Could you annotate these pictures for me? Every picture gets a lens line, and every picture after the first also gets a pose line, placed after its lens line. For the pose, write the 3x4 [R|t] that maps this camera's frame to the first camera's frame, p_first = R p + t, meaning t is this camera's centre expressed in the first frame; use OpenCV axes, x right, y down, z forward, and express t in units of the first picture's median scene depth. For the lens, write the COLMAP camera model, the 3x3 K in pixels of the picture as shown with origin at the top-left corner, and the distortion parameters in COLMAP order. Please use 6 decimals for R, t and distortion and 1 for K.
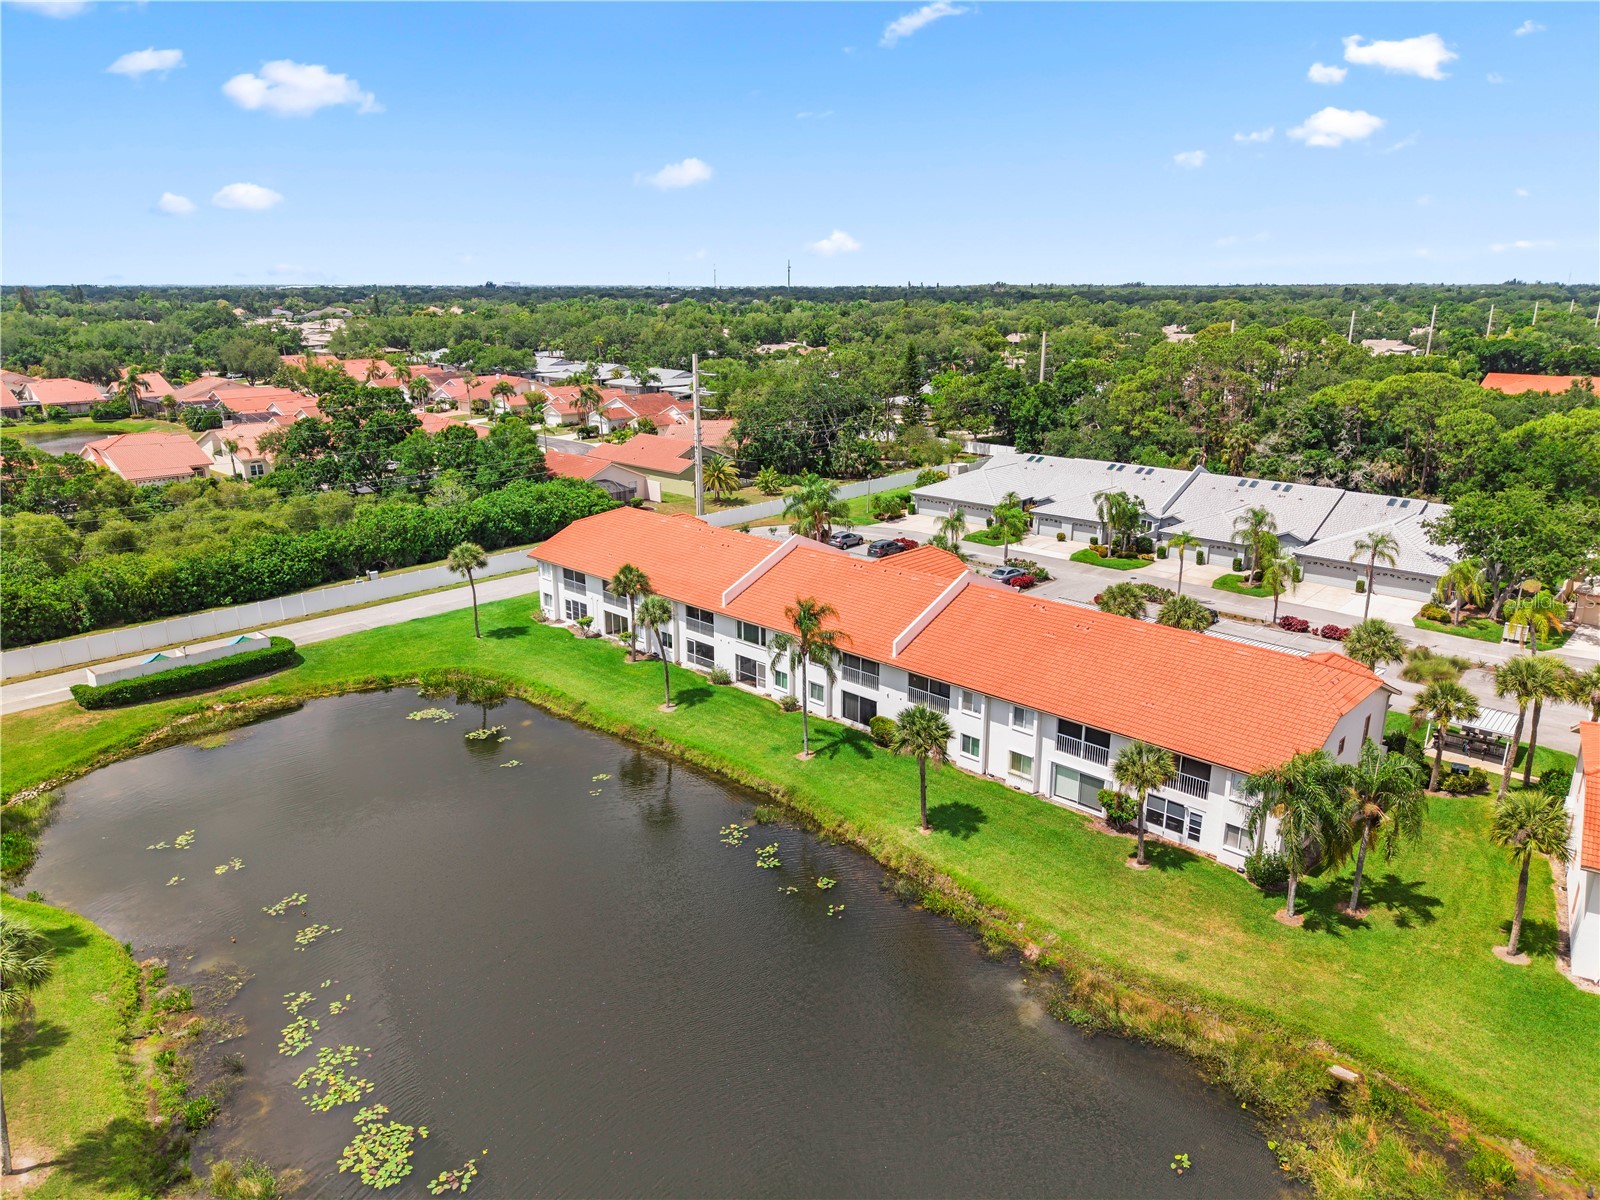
lens RADIAL K [[1069.8, 0, 800.9], [0, 1069.8, 603.0], [0, 0, 1]] dist [0.037305, -0.042517]
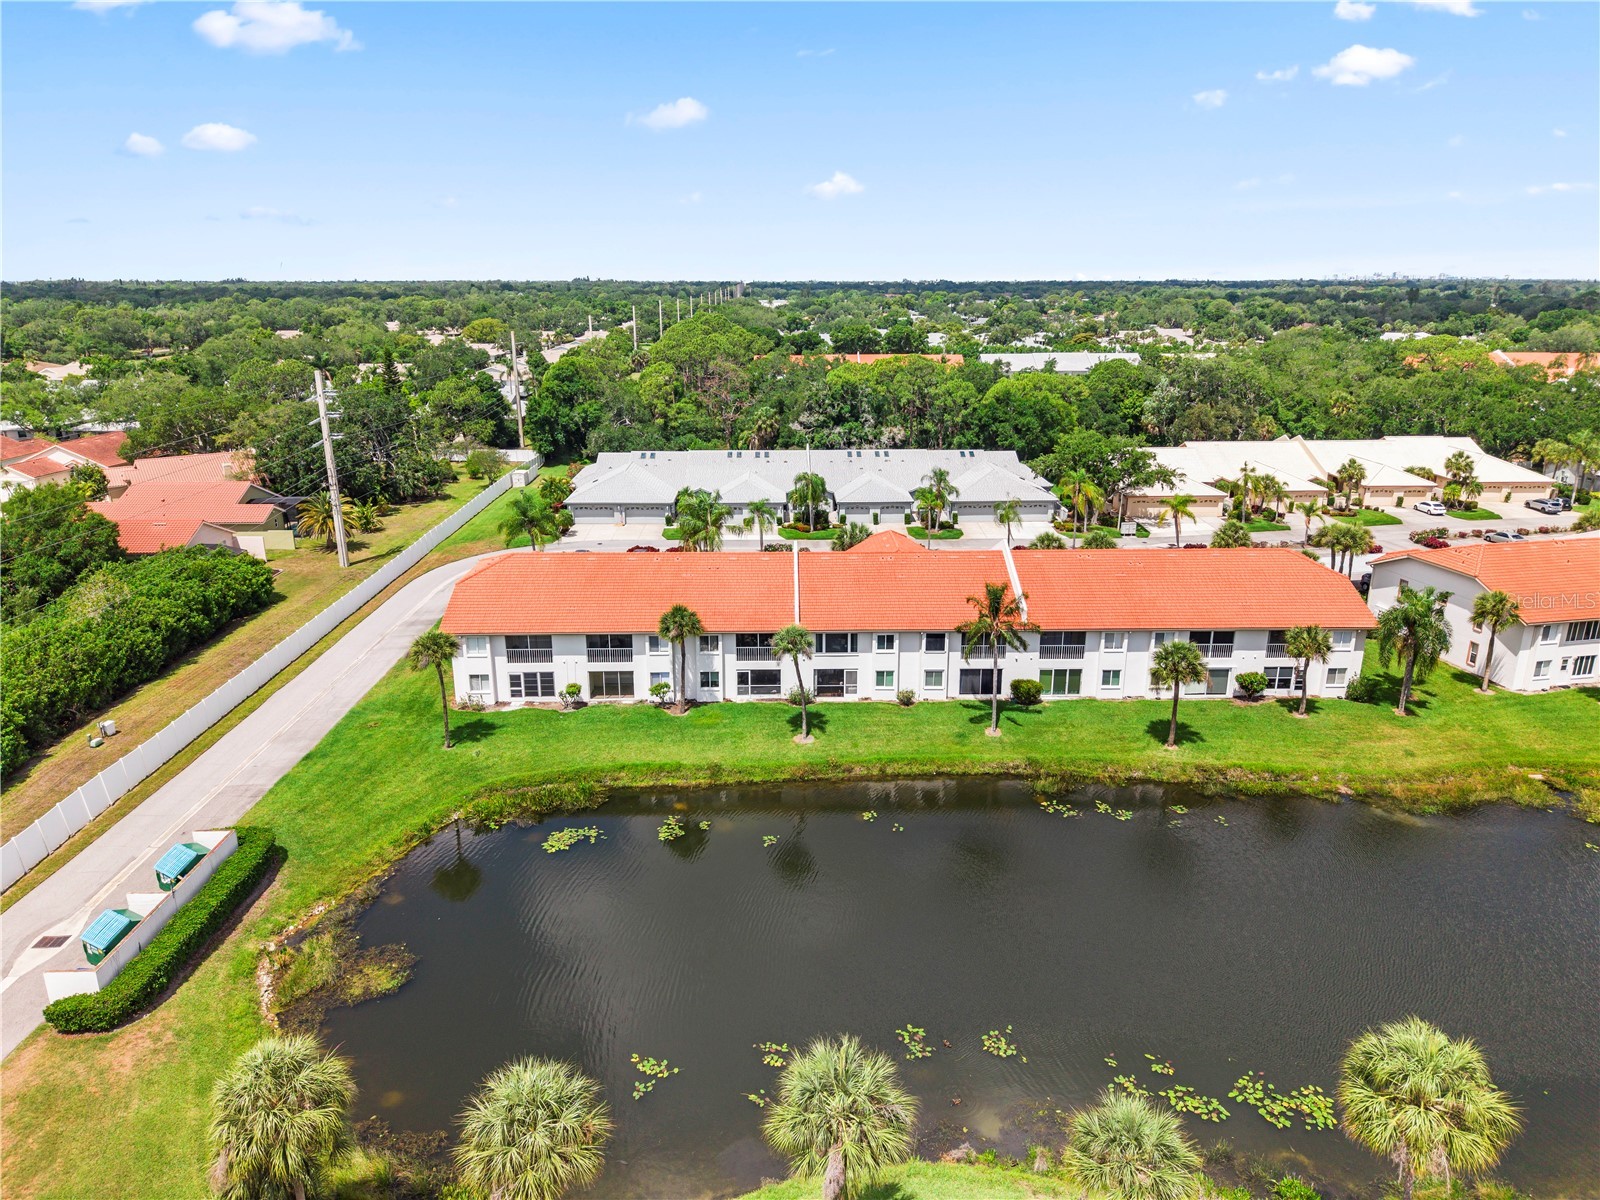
lens RADIAL K [[1069.8, 0, 804.1], [0, 1069.8, 600.6], [0, 0, 1]] dist [0.037305, -0.042517]
pose [[0.710930, -0.203287, 0.673240, -0.573050], [0.202760, 0.975908, 0.080568, -0.075399], [-0.673399, 0.079228, 0.735021, 0.235865]]
